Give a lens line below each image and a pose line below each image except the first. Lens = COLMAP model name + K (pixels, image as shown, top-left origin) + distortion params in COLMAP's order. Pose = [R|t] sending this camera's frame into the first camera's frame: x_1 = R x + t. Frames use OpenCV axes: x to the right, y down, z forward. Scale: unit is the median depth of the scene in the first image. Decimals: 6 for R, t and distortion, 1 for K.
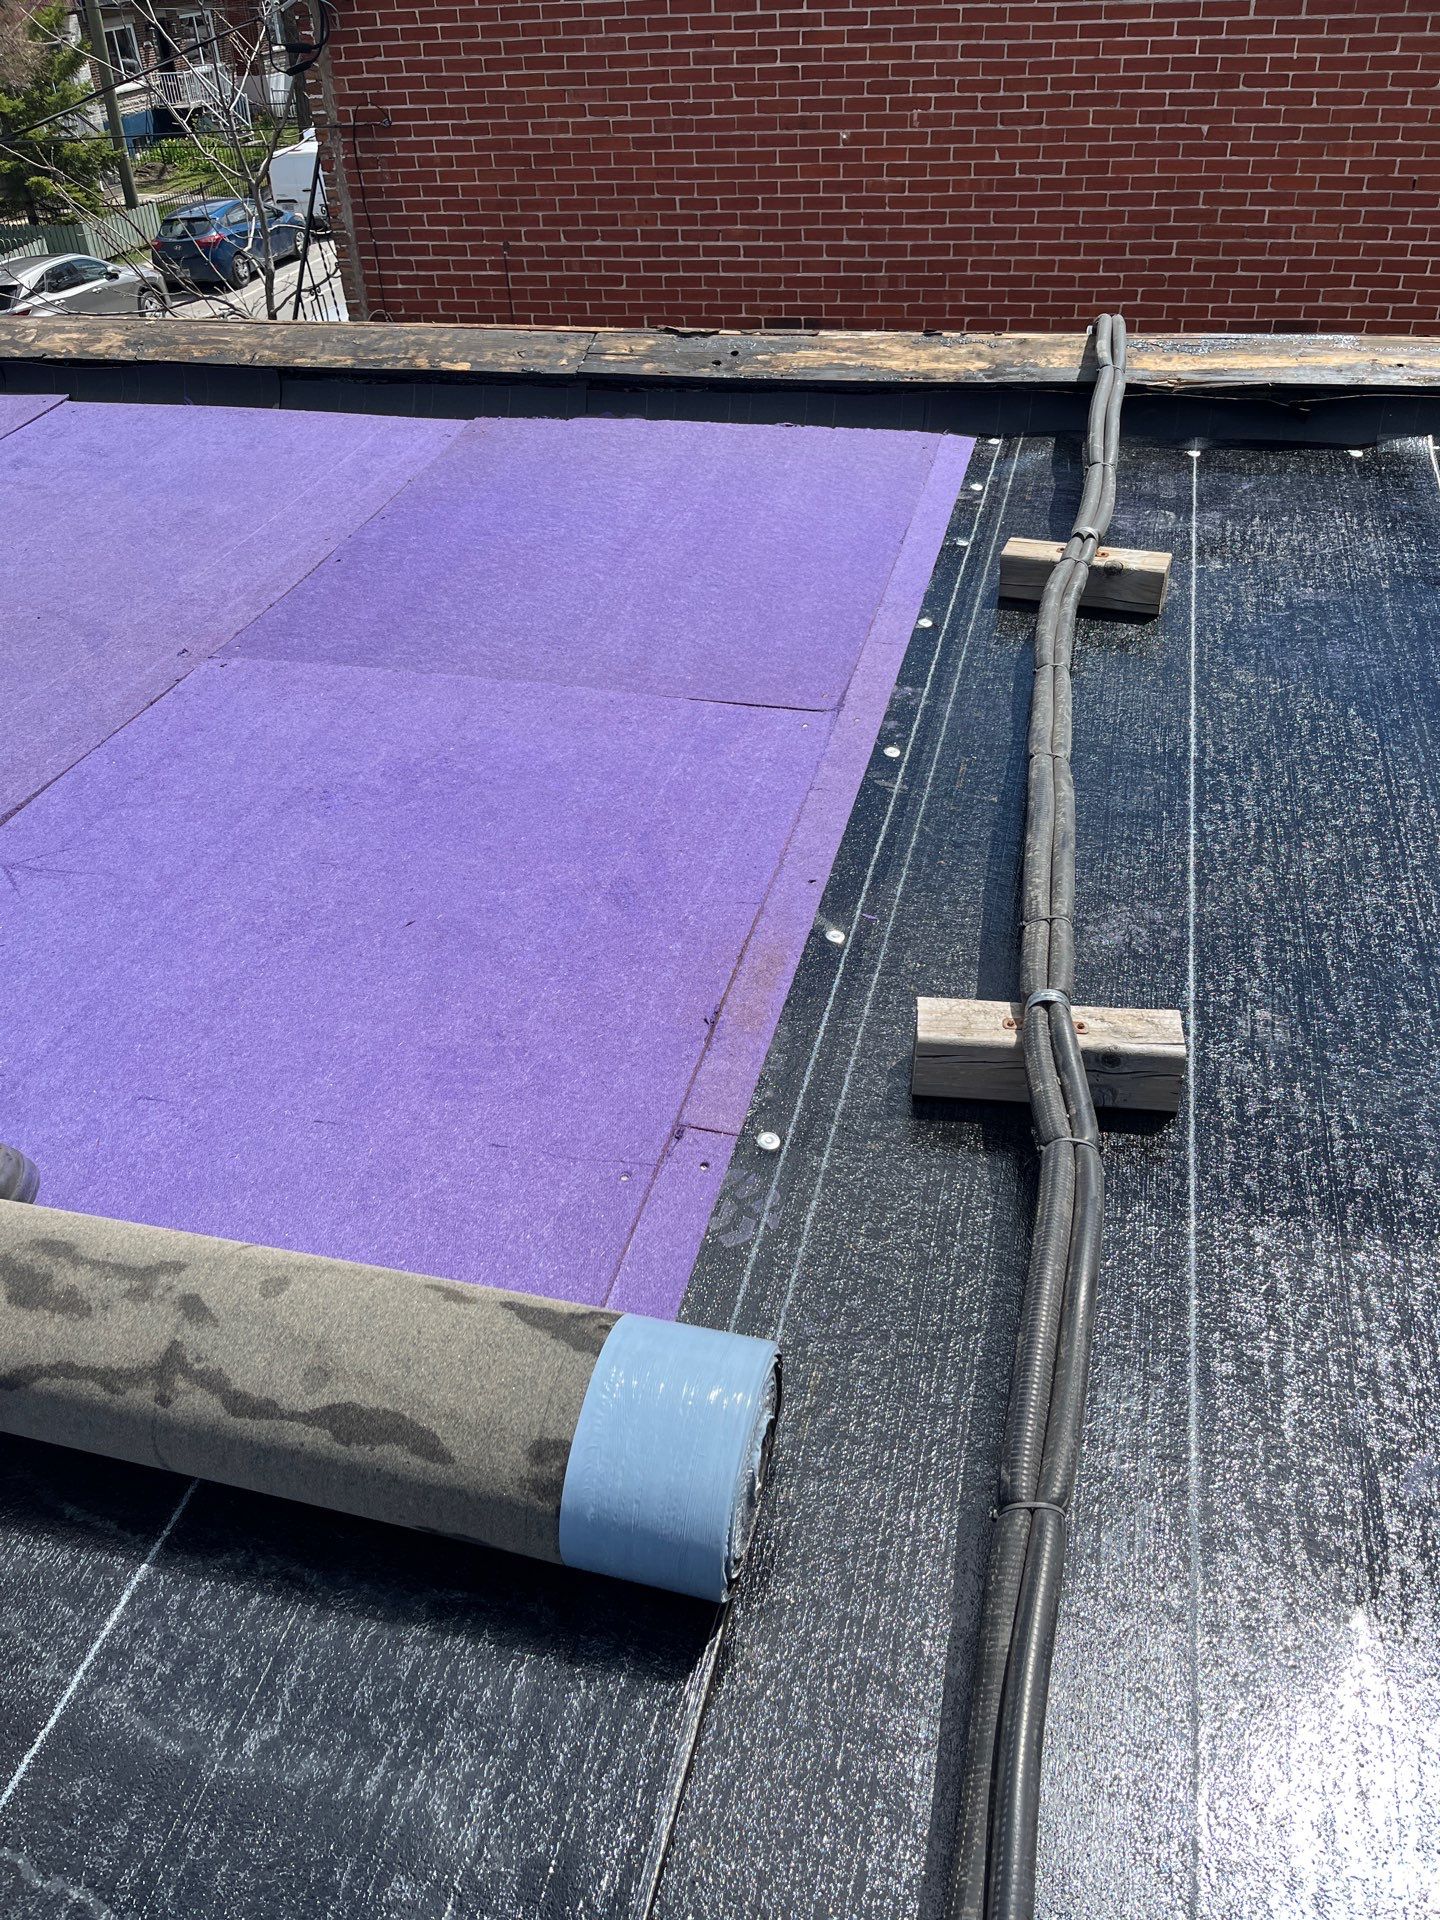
lens RADIAL K [[1458.0, 0, 720.0], [0, 1458.0, 960.0], [0, 0, 1]] dist [0.051502, -0.069215]
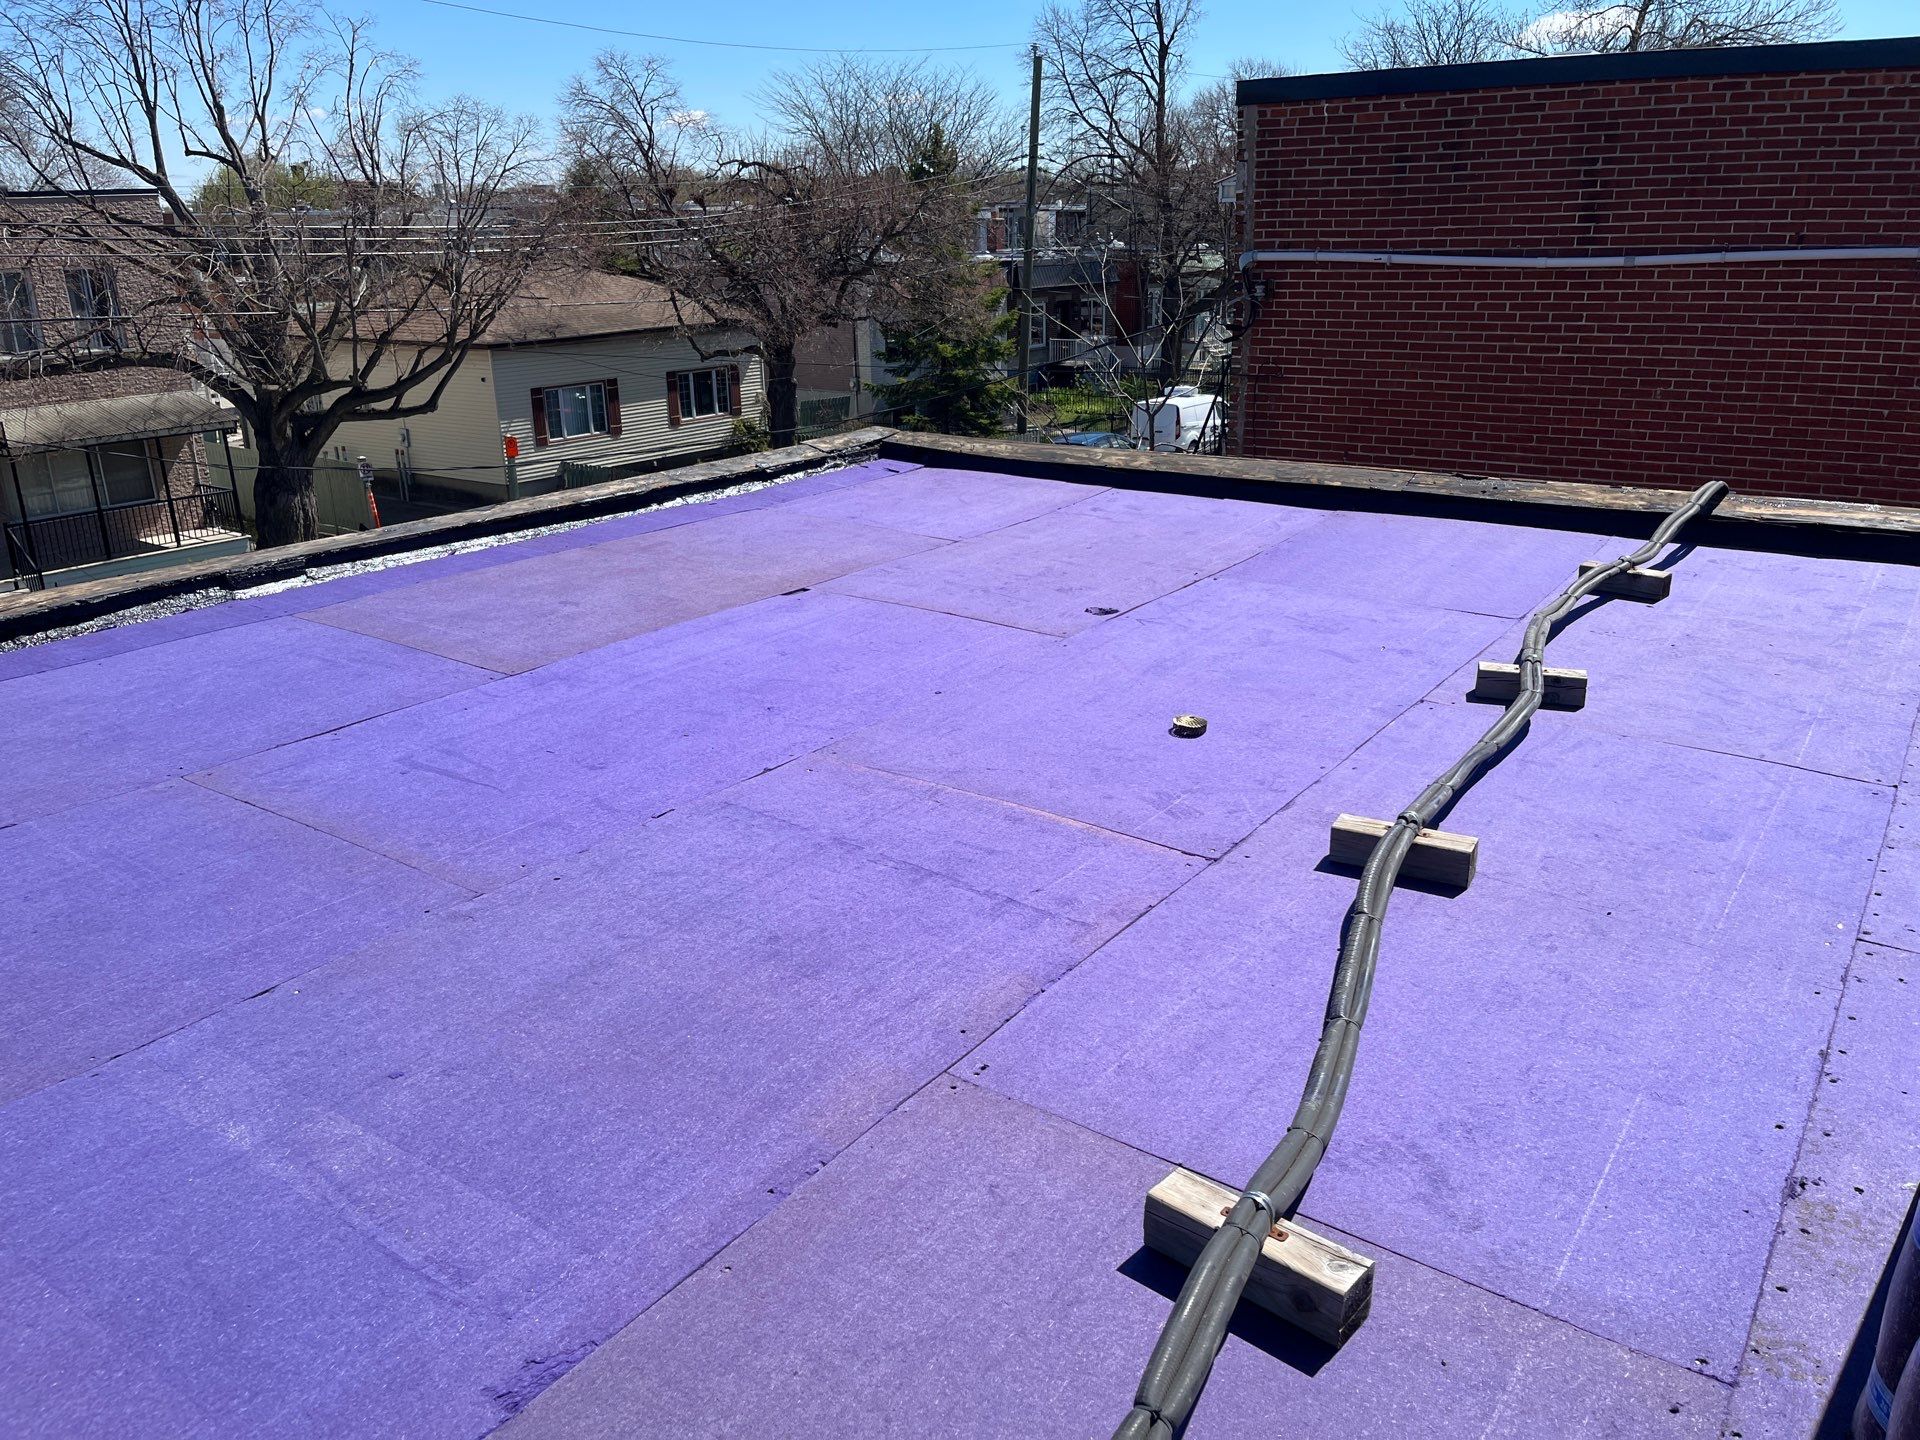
lens RADIAL K [[1458.0, 0, 966.6], [0, 1458.0, 738.0], [0, 0, 1]] dist [0.051502, -0.069215]
pose [[0.934704, 0.143282, -0.325267, 0.017134], [-0.229318, 0.942300, -0.243893, 0.234642], [0.271553, 0.302557, 0.913629, -0.367363]]
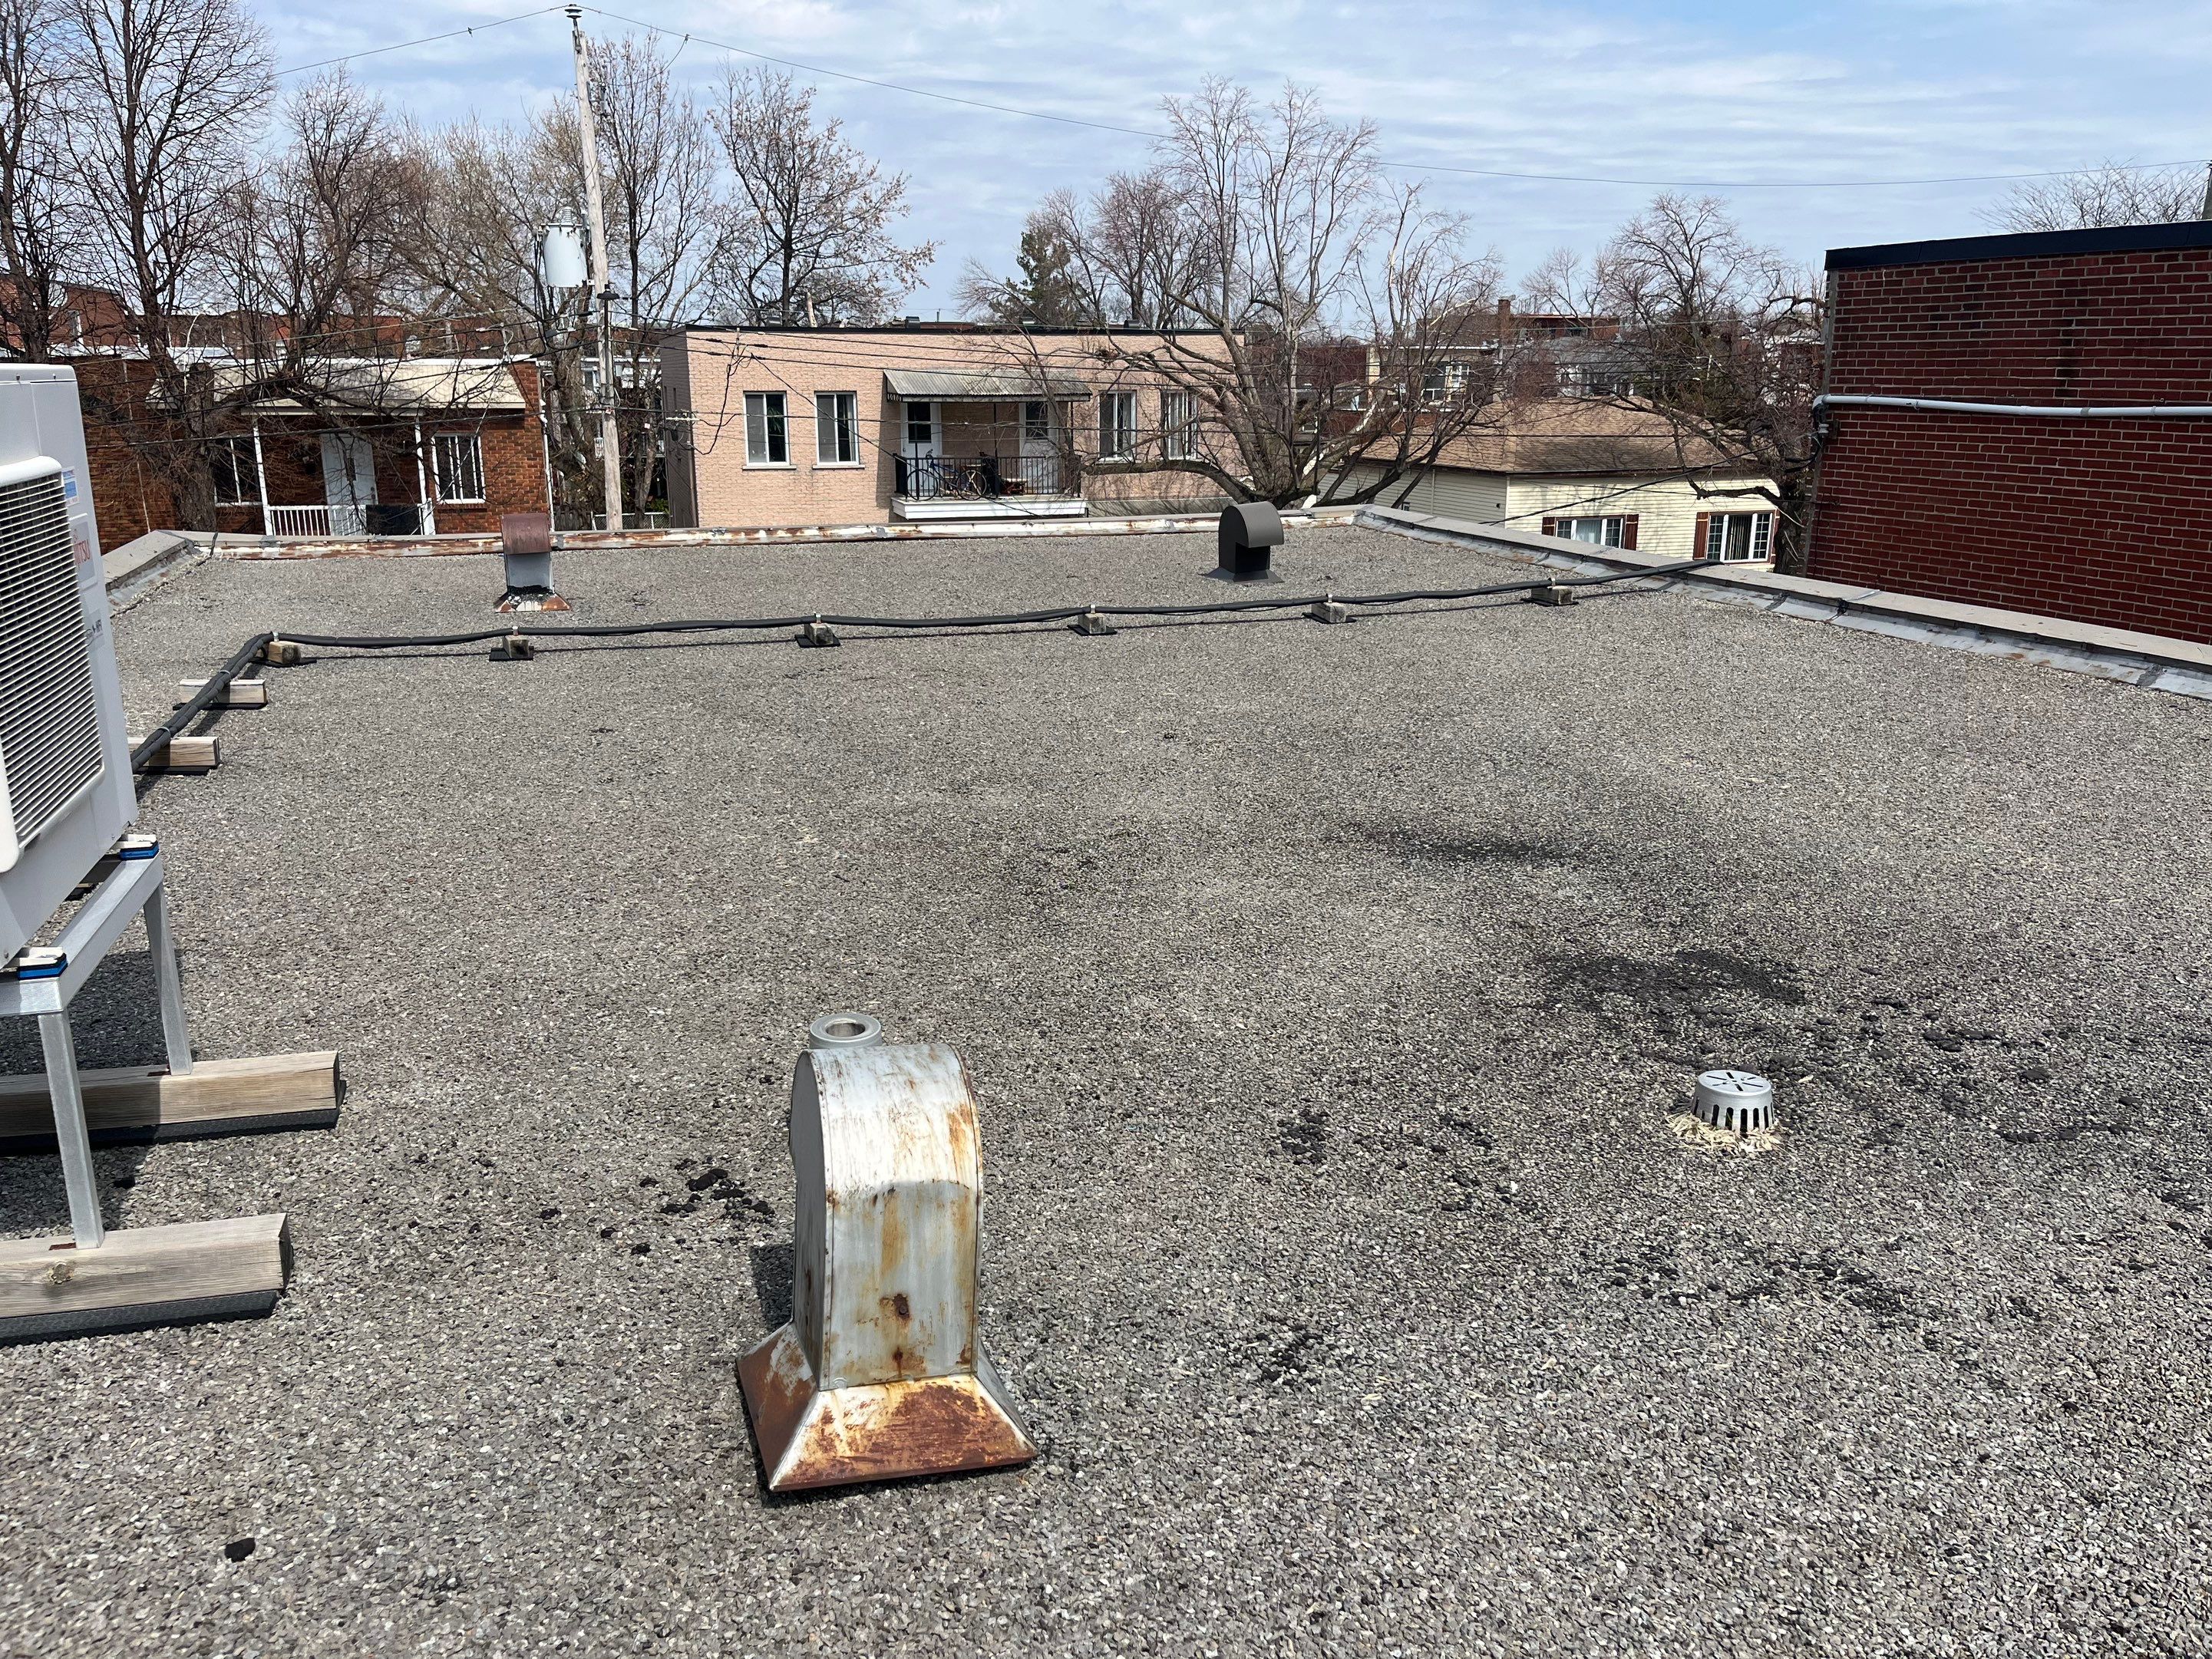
lens RADIAL K [[1647.5, 0, 1106.0], [0, 1647.5, 829.5], [0, 0, 1]] dist [0.045961, -0.091020]
pose [[0.539554, 0.264161, -0.799437, 0.983389], [-0.513241, 0.855886, -0.063581, 0.316880], [0.667432, 0.444609, 0.597376, -0.553854]]
